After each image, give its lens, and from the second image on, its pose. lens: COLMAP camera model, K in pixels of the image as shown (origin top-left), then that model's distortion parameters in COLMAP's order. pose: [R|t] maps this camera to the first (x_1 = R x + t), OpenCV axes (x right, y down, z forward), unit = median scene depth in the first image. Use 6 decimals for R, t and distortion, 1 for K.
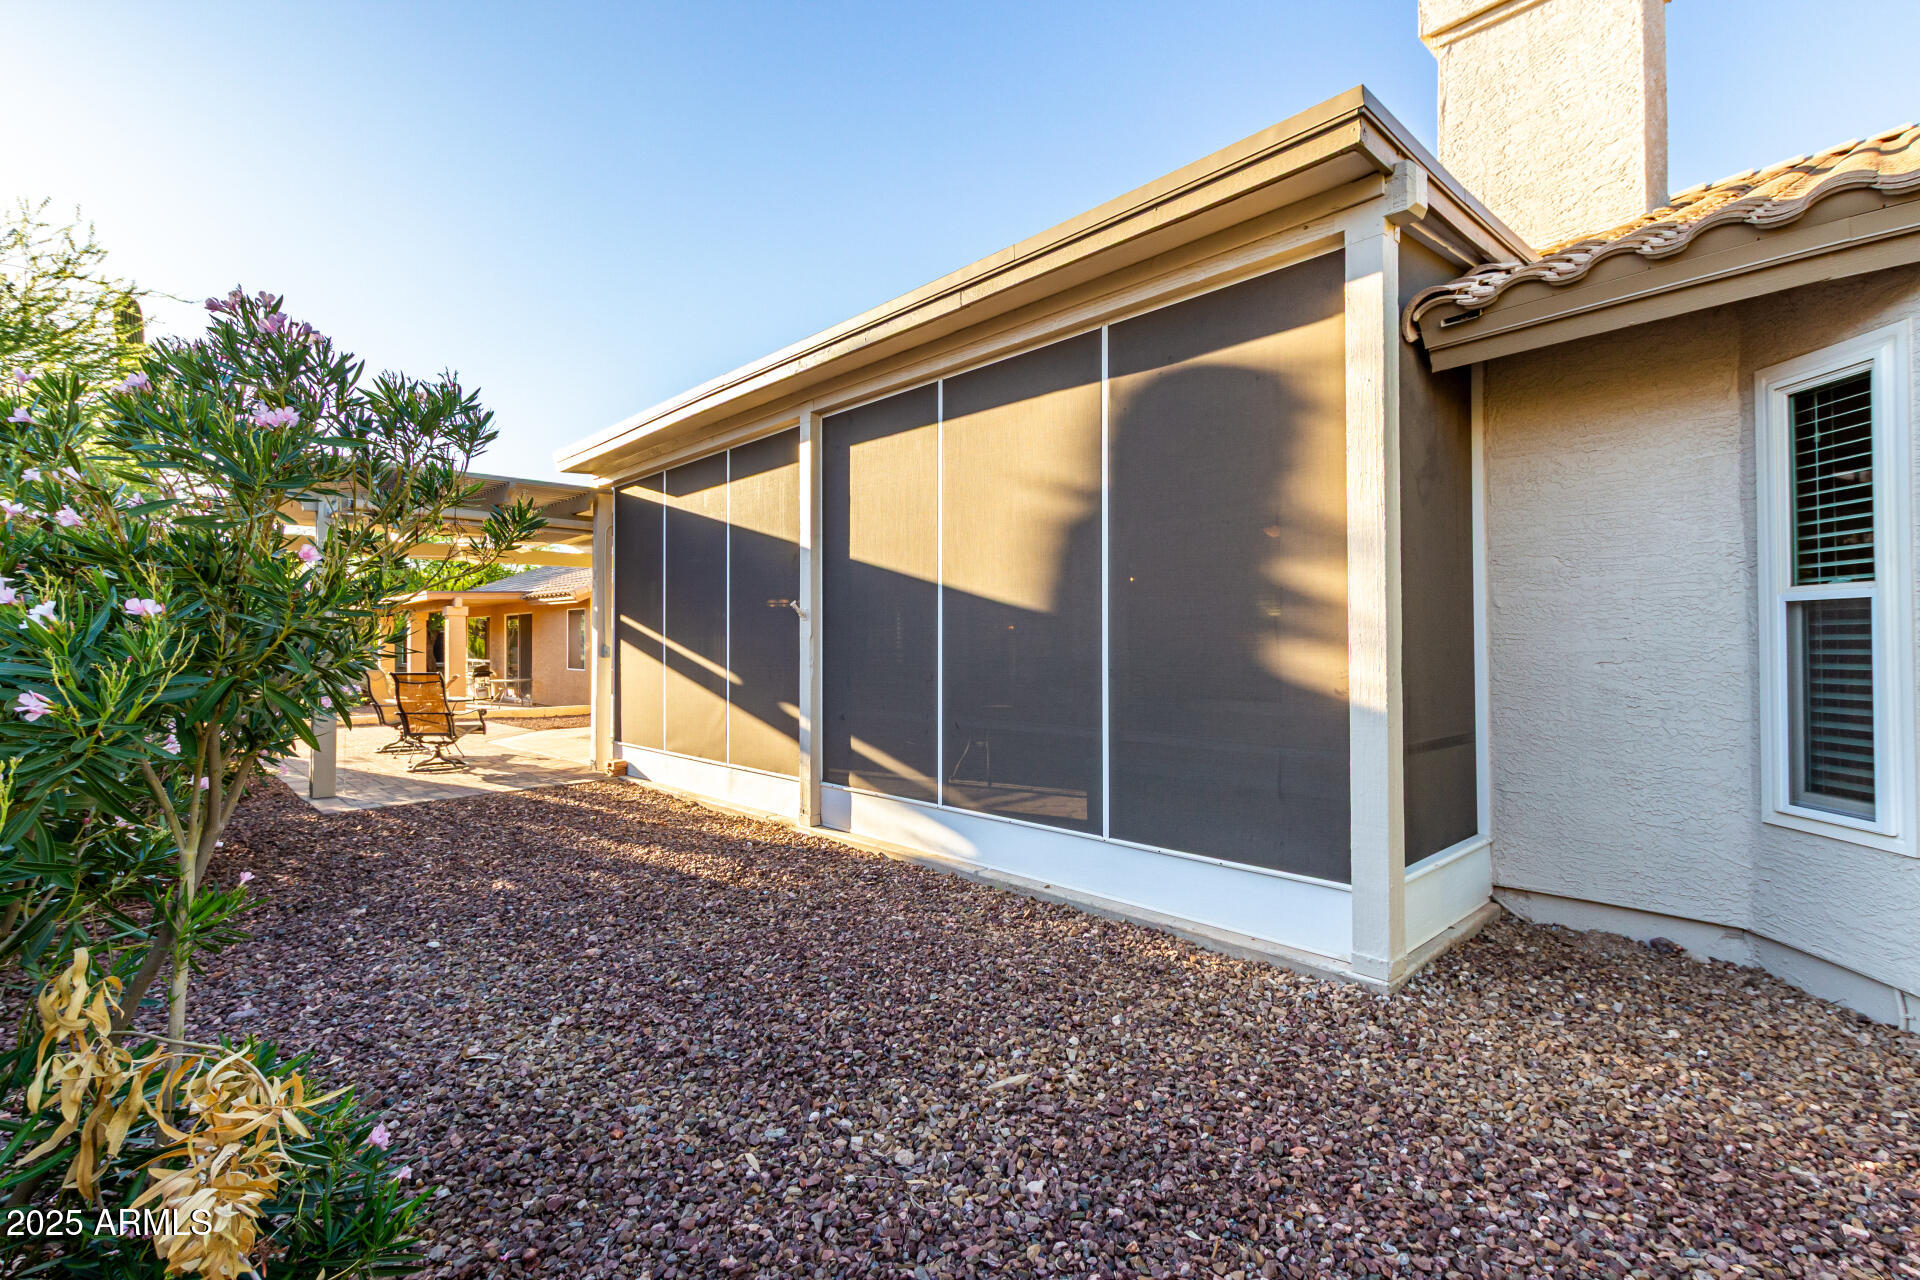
lens RADIAL K [[891.2, 0, 963.0], [0, 891.2, 634.1], [0, 0, 1]] dist [0.001034, 0.000223]
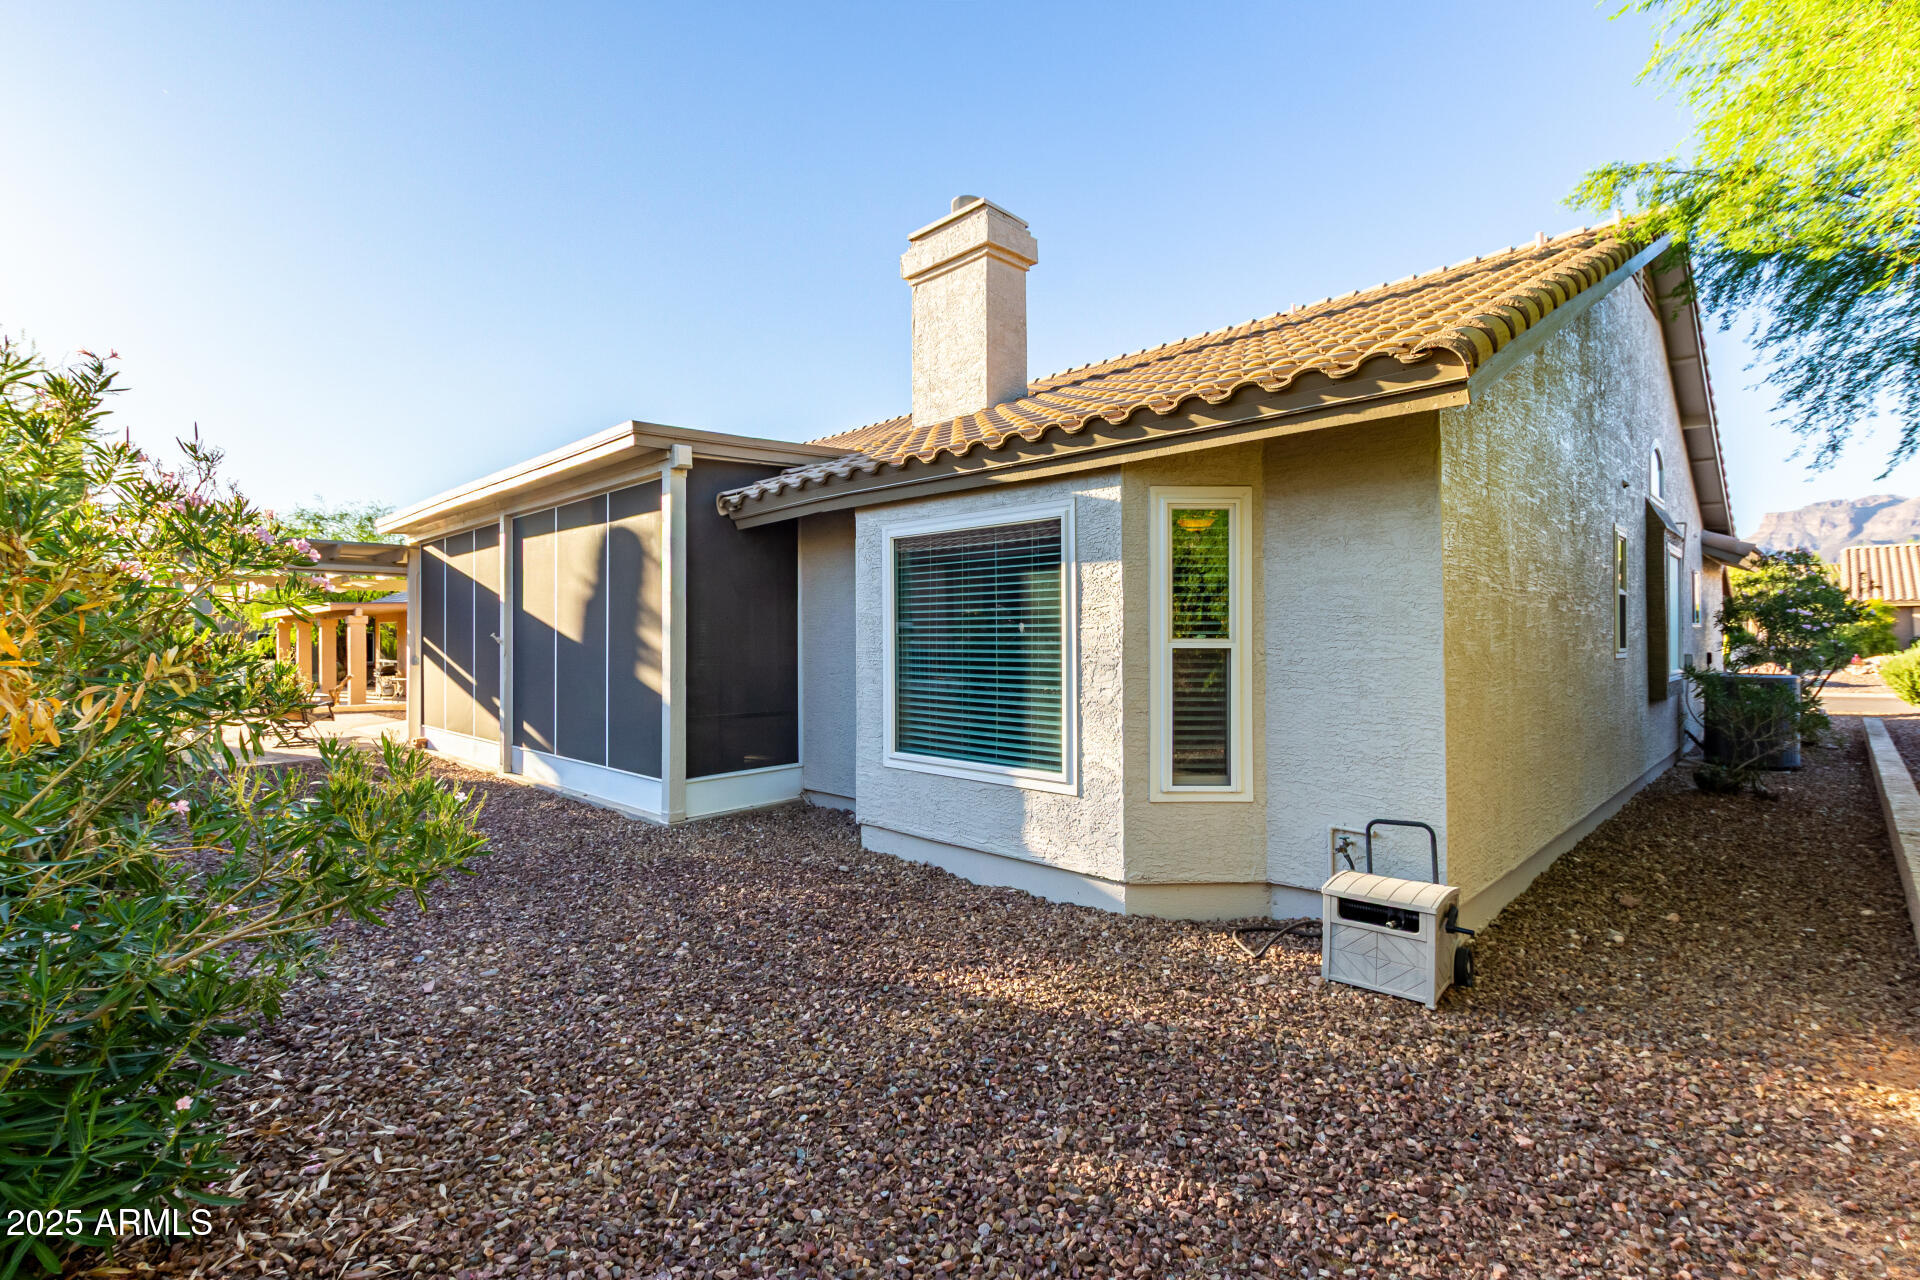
lens RADIAL K [[870.2, 0, 960.0], [0, 870.2, 640.0], [0, 0, 1]] dist [0.001131, 0.000030]
pose [[0.998831, -0.002607, 0.048276, 0.516207], [0.002005, 0.999920, 0.012527, -0.038610], [-0.048305, -0.012416, 0.998755, -0.548338]]
